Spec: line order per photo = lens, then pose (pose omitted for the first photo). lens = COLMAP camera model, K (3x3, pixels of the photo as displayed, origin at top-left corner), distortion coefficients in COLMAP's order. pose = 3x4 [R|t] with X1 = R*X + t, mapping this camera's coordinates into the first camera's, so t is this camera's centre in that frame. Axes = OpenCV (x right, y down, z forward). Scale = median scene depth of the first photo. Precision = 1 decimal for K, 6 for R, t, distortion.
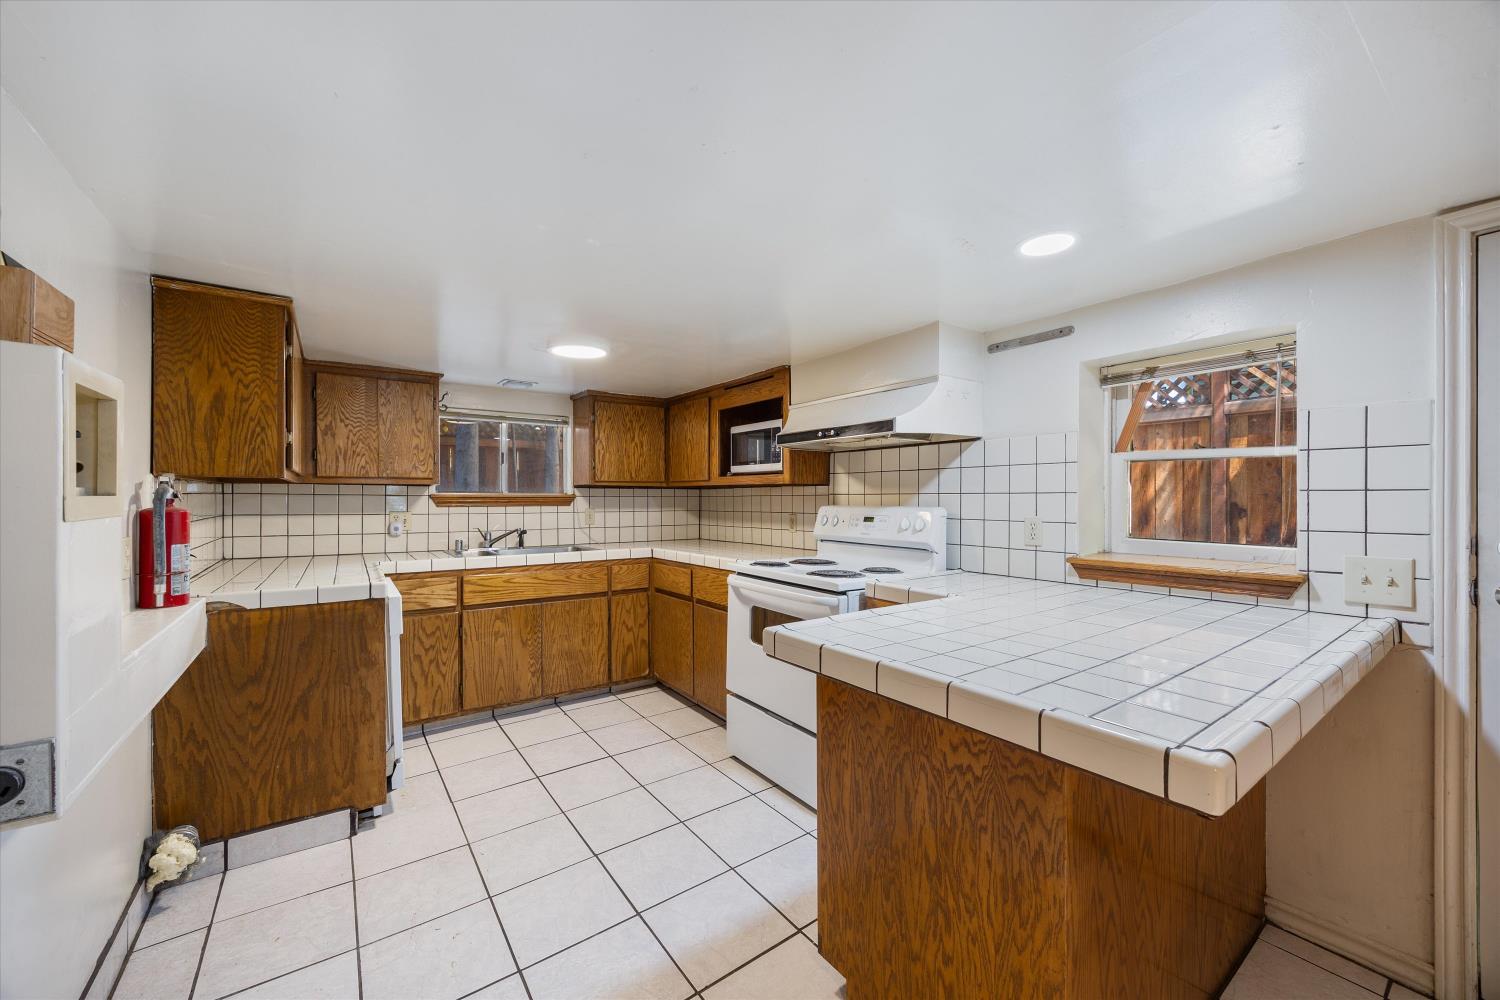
lens RADIAL K [[583.5, 0, 745.4], [0, 583.5, 500.6], [0, 0, 1]] dist [-0.001669, -0.000060]
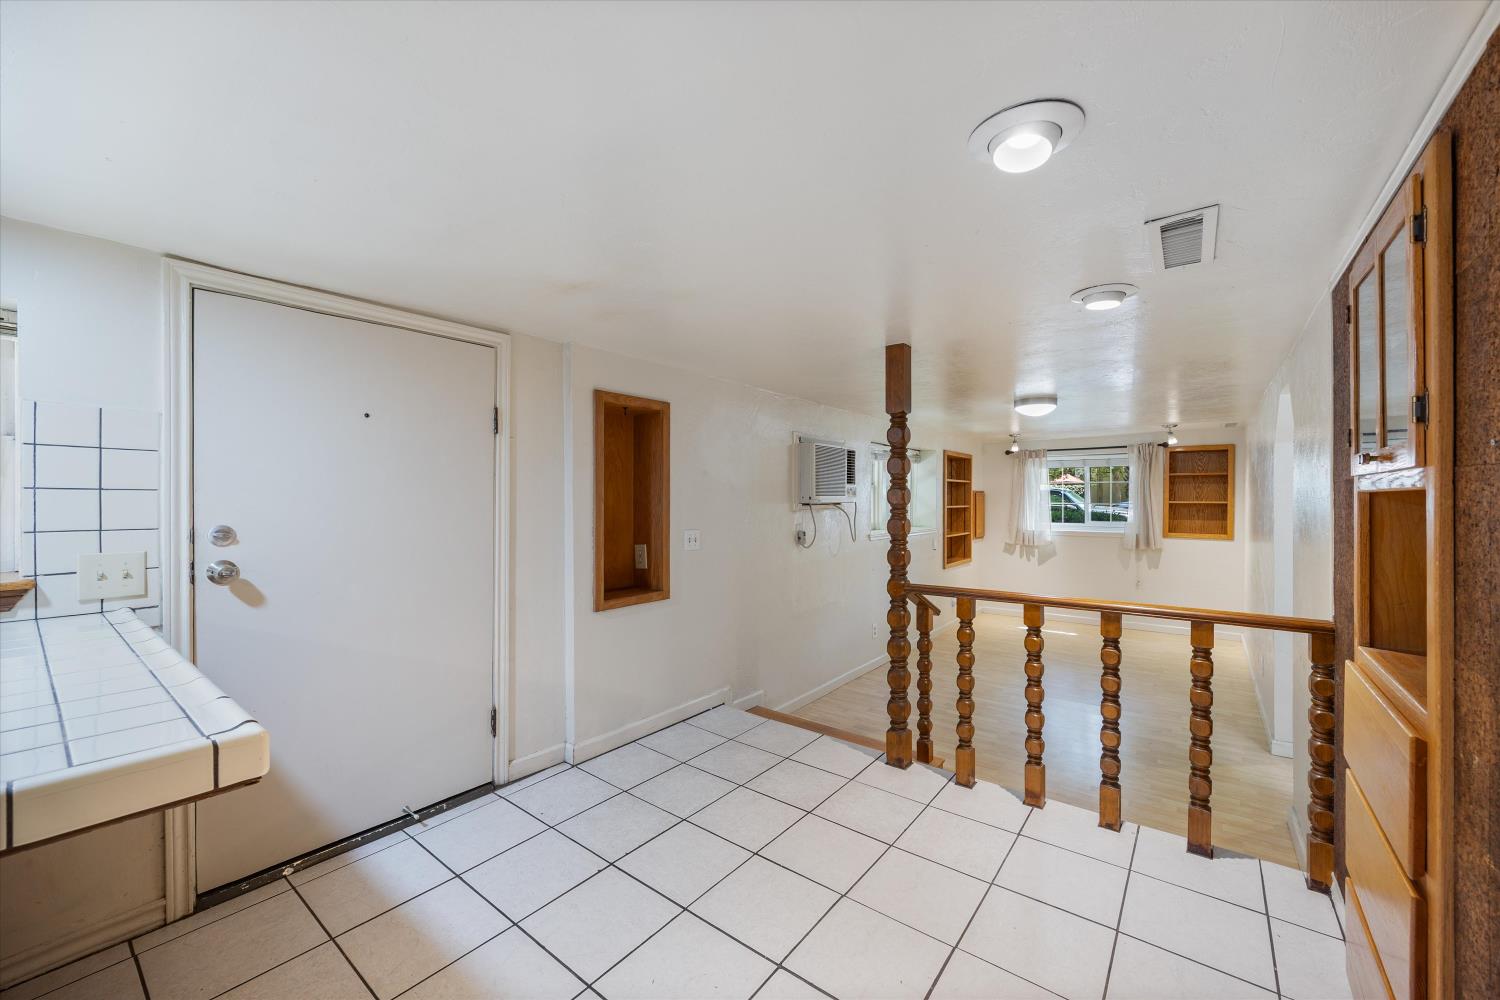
lens RADIAL K [[577.0, 0, 758.5], [0, 577.0, 498.8], [0, 0, 1]] dist [-0.002324, -0.000286]
pose [[-0.288378, 0.002087, 0.957514, -0.261364], [-0.000751, 0.999997, -0.002406, 0.000381], [-0.957516, -0.001413, -0.288375, 0.185342]]
